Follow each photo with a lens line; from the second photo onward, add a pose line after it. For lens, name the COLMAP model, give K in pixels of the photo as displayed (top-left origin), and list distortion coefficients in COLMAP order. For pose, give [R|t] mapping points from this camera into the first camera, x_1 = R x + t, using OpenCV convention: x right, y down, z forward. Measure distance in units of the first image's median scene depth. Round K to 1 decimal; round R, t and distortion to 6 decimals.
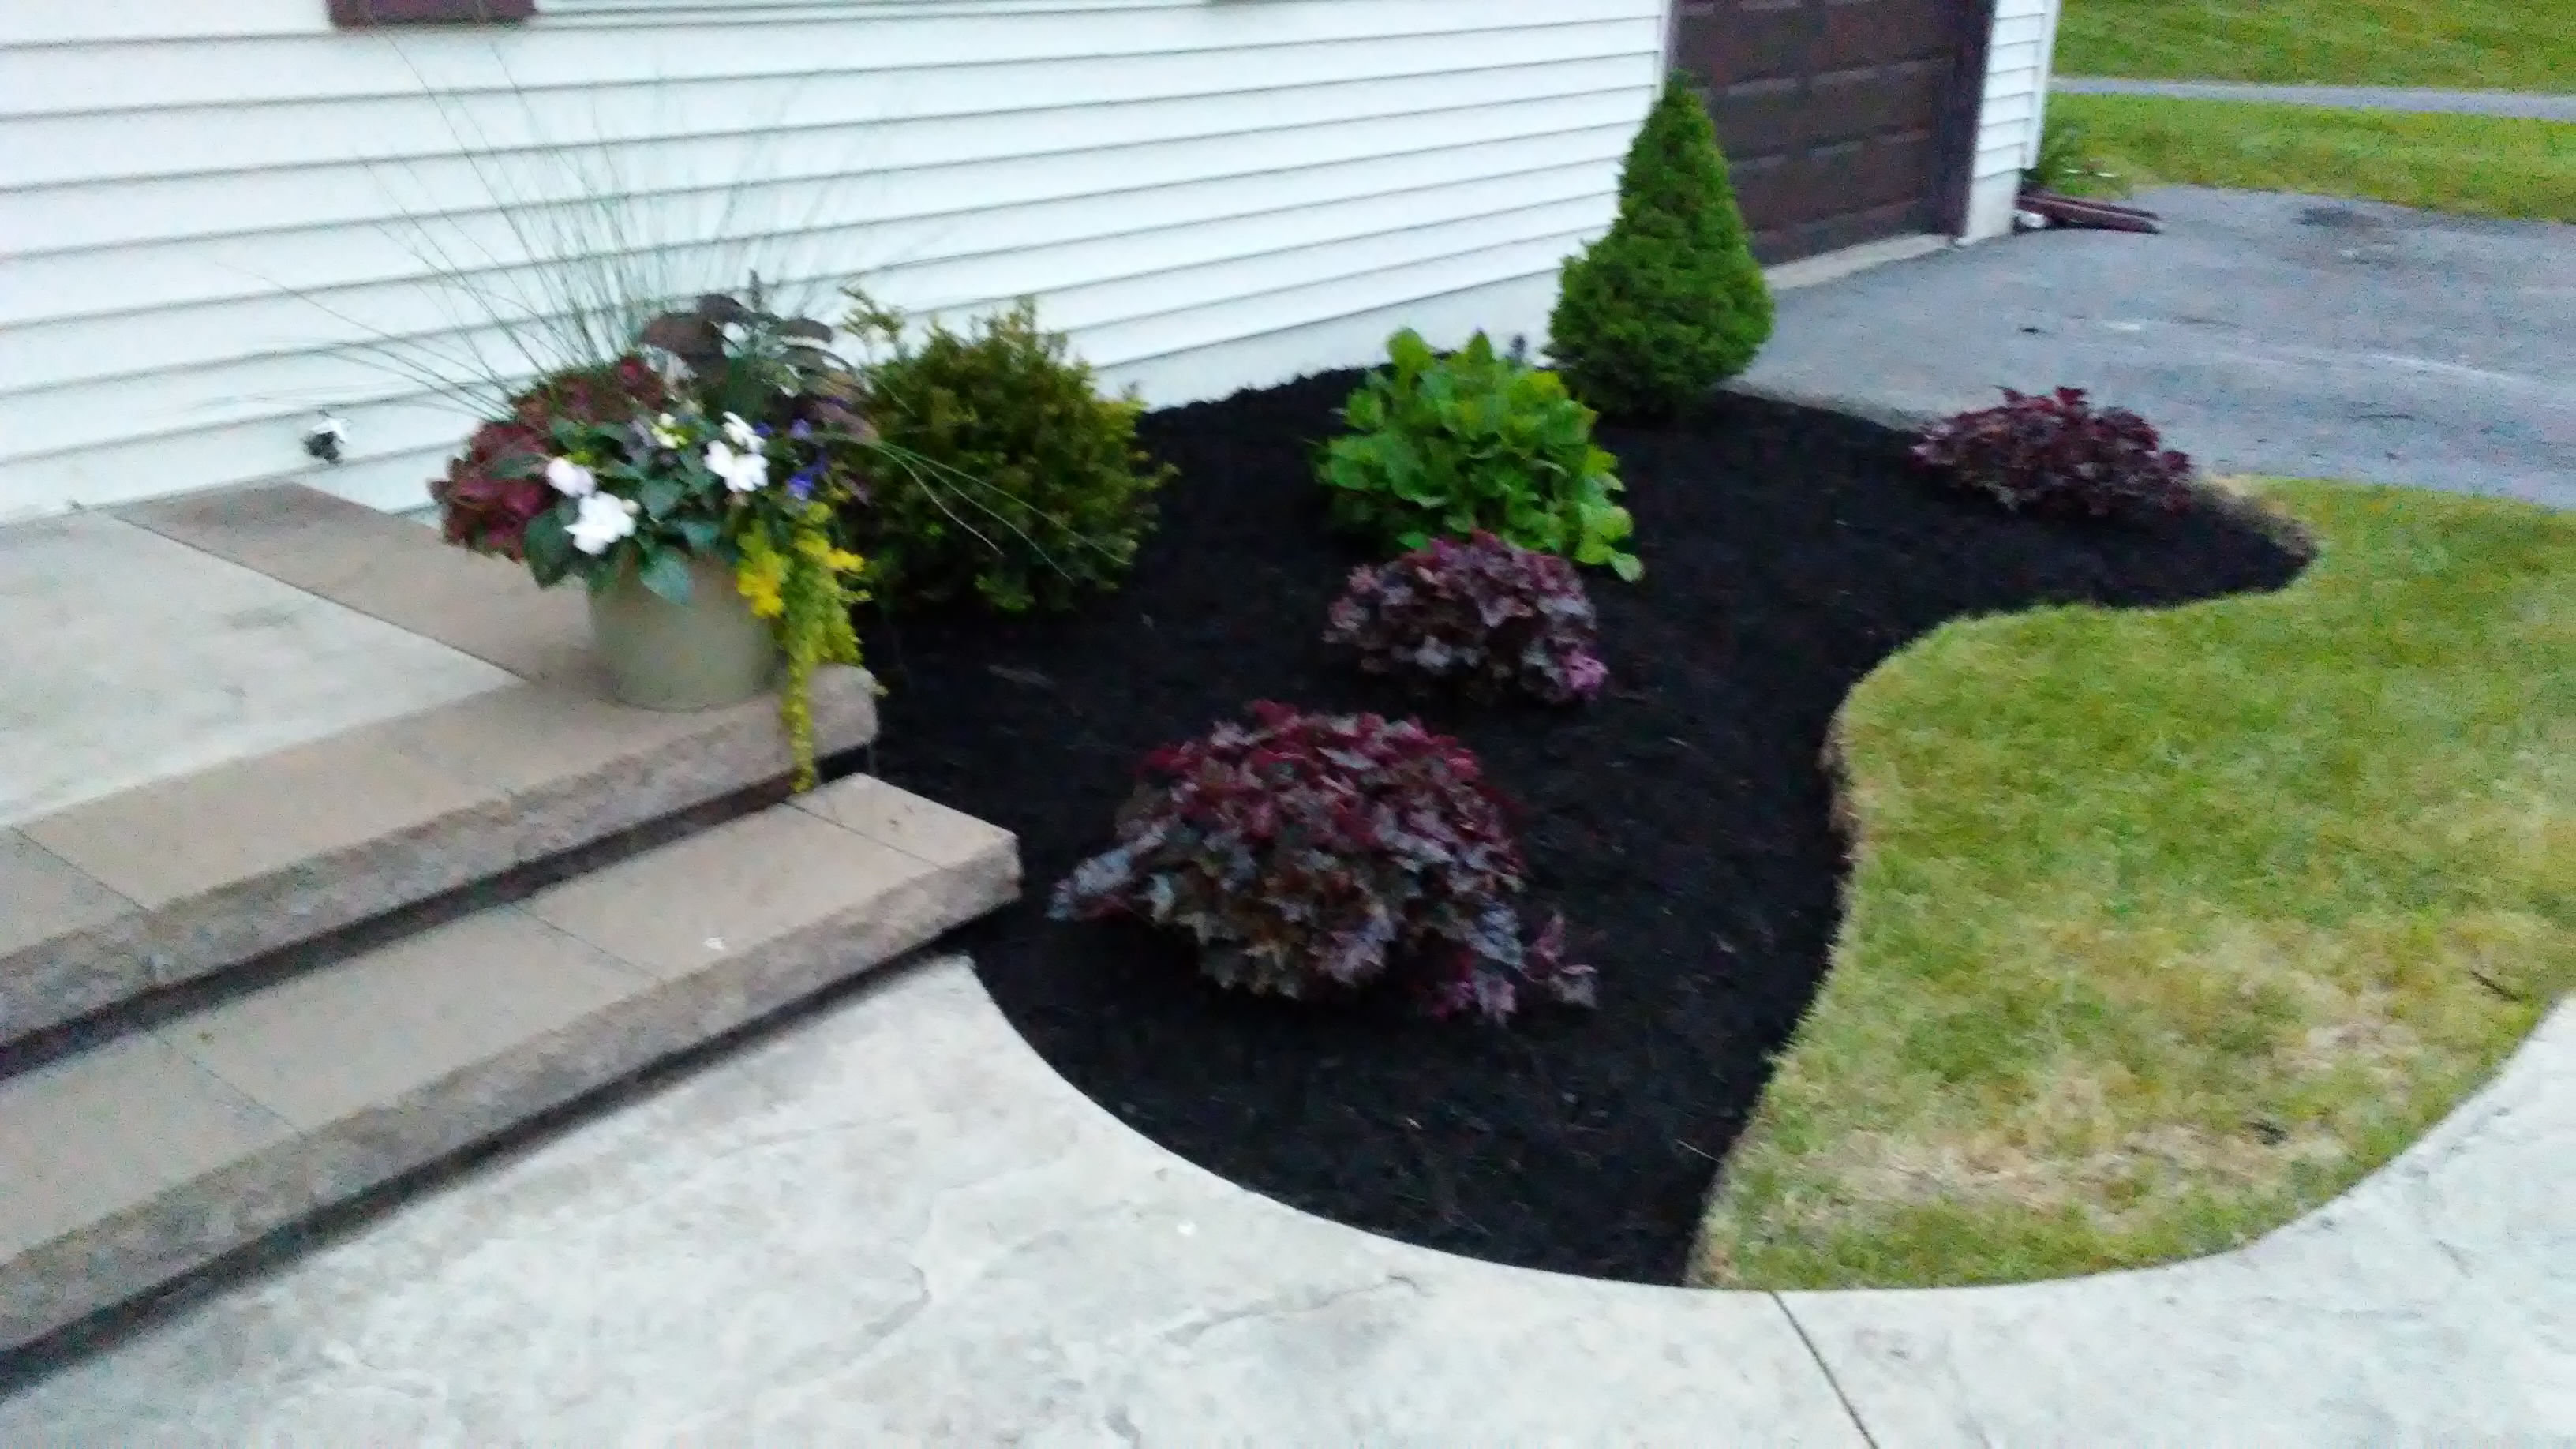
lens RADIAL K [[2189.2, 0, 1288.0], [0, 2189.2, 724.5], [0, 0, 1]] dist [0.055490, -0.011094]
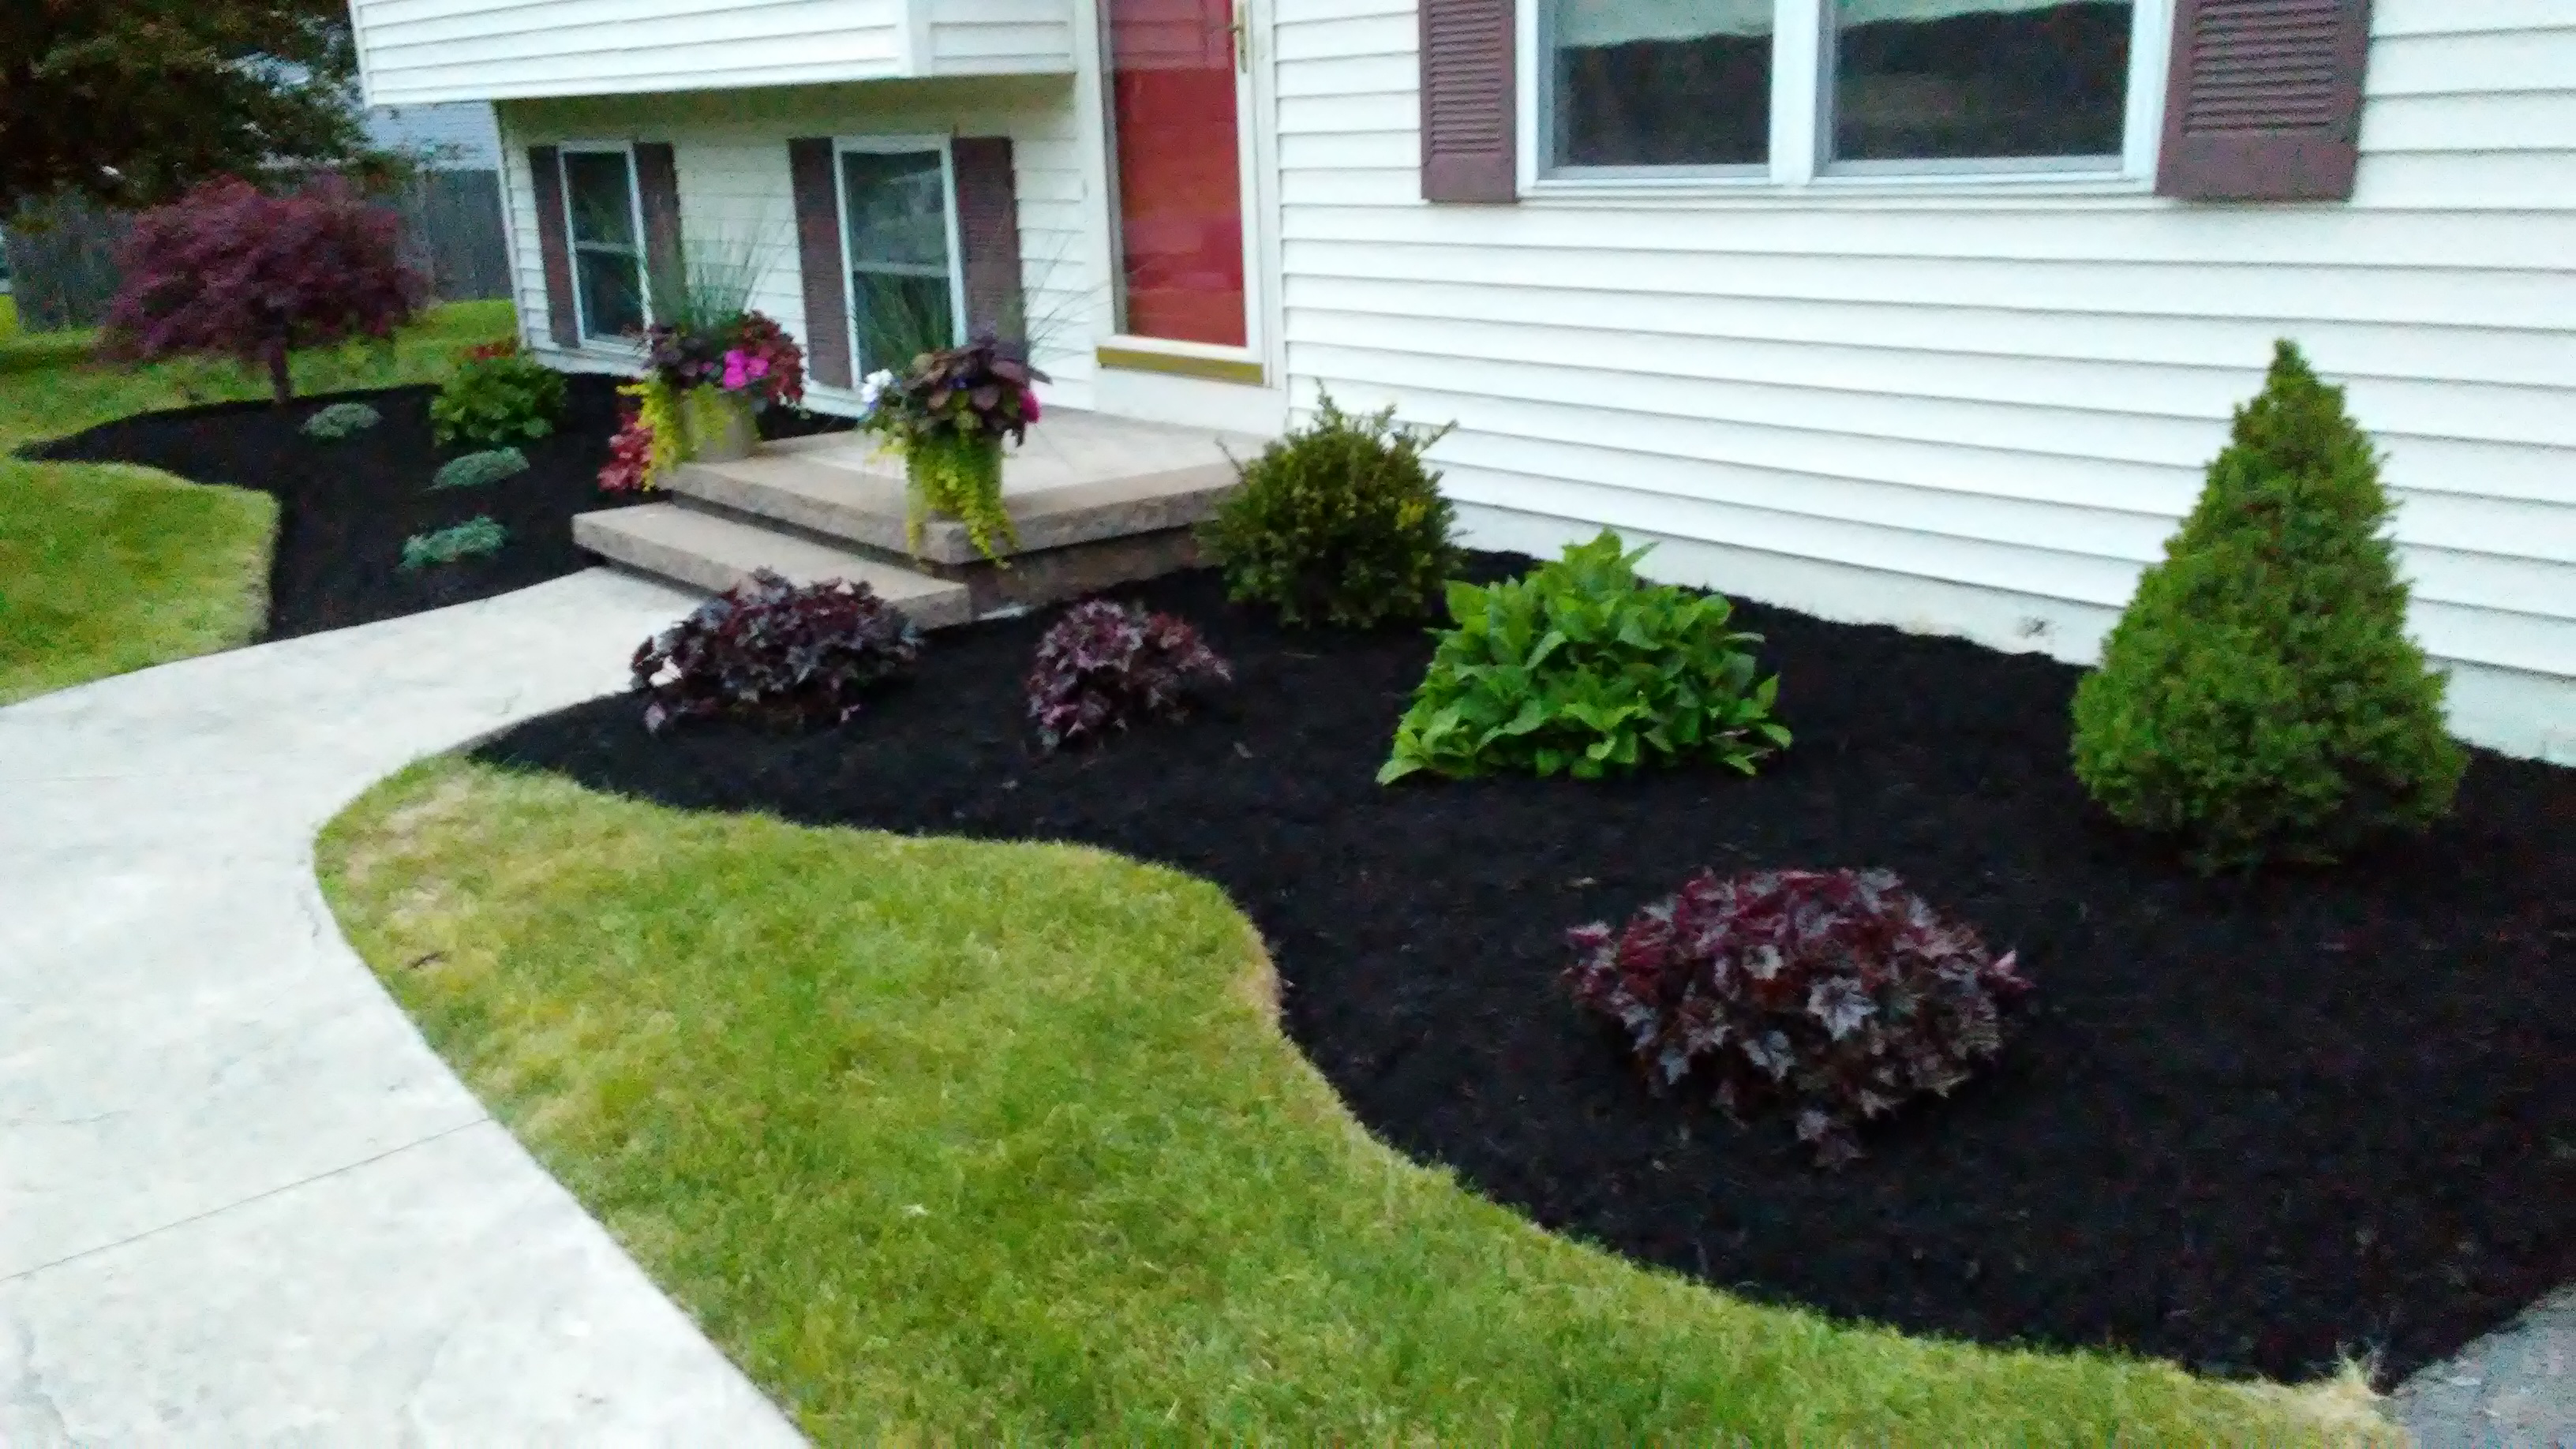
lens RADIAL K [[2189.2, 0, 1288.0], [0, 2189.2, 724.5], [0, 0, 1]] dist [0.055490, -0.011094]
pose [[-0.221985, 0.237640, -0.945648, 1.311809], [-0.327948, 0.895146, 0.301933, -0.441851], [0.918245, 0.377148, -0.120775, 1.293467]]
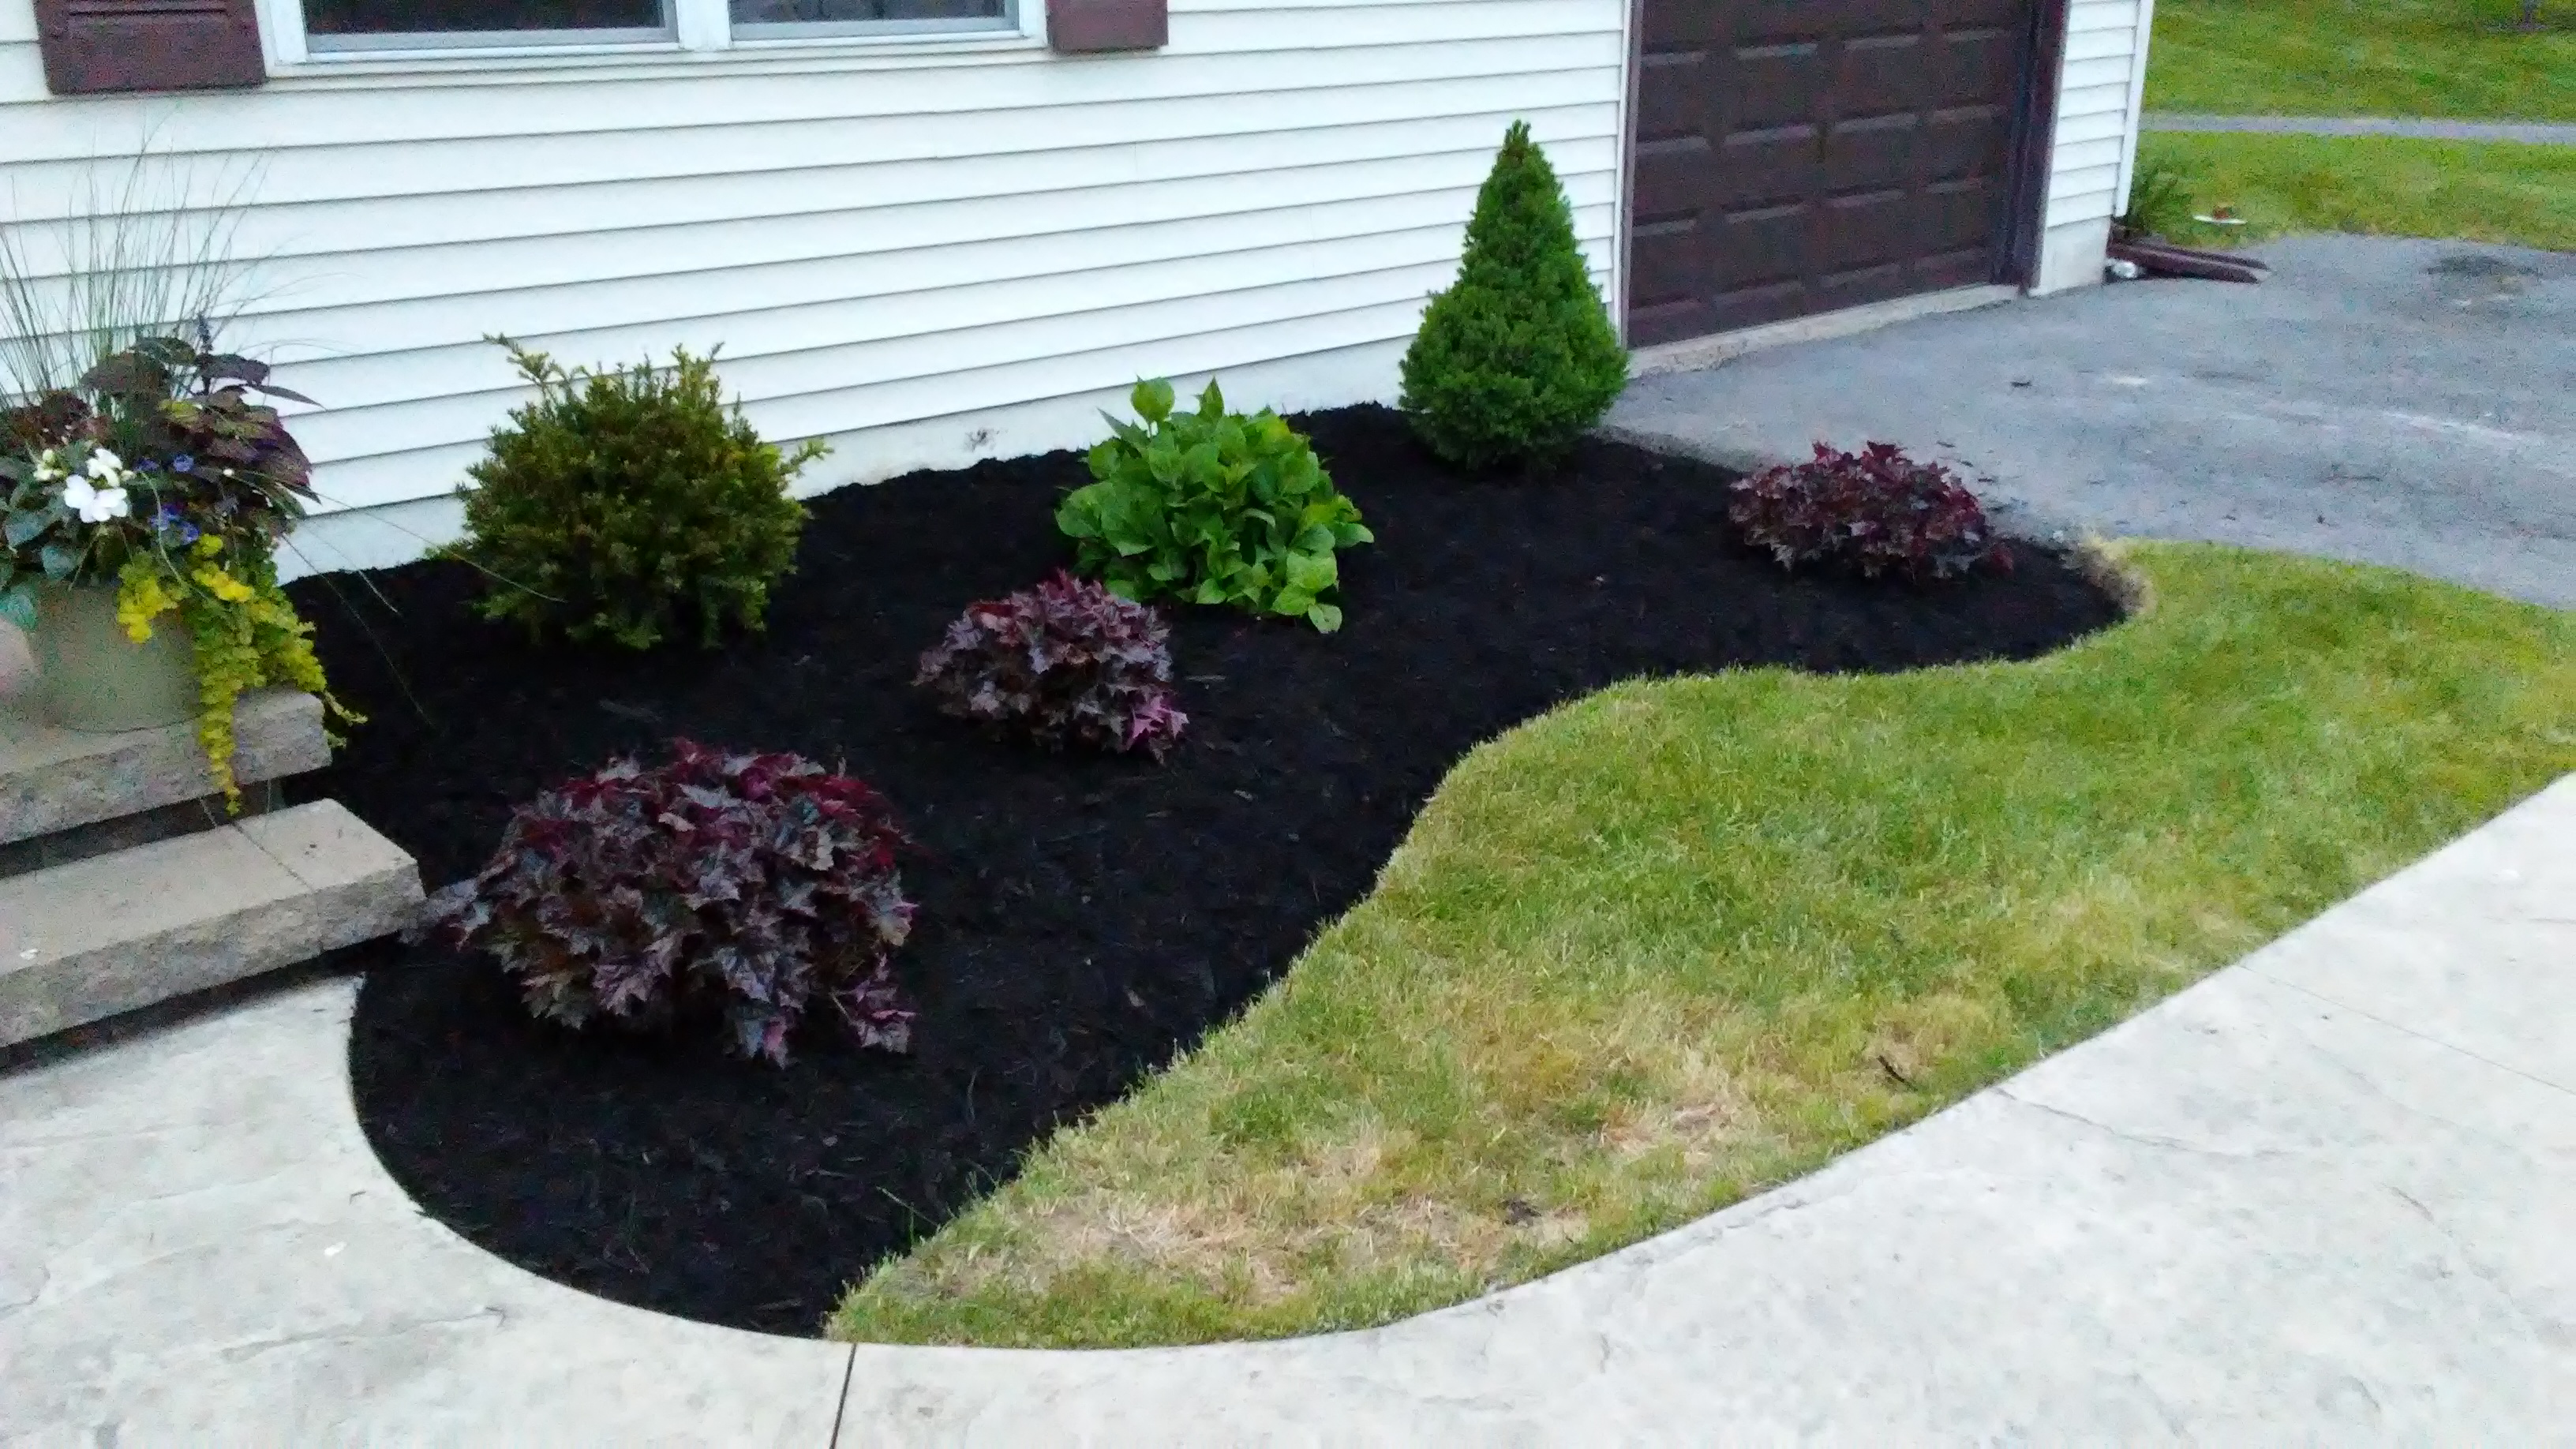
lens RADIAL K [[2189.2, 0, 1288.0], [0, 2189.2, 724.5], [0, 0, 1]] dist [0.055490, -0.011094]
pose [[0.988560, 0.025514, -0.148653, 0.348116], [-0.029155, 0.999325, -0.022364, -0.002091], [0.147982, 0.026442, 0.988637, 0.028185]]
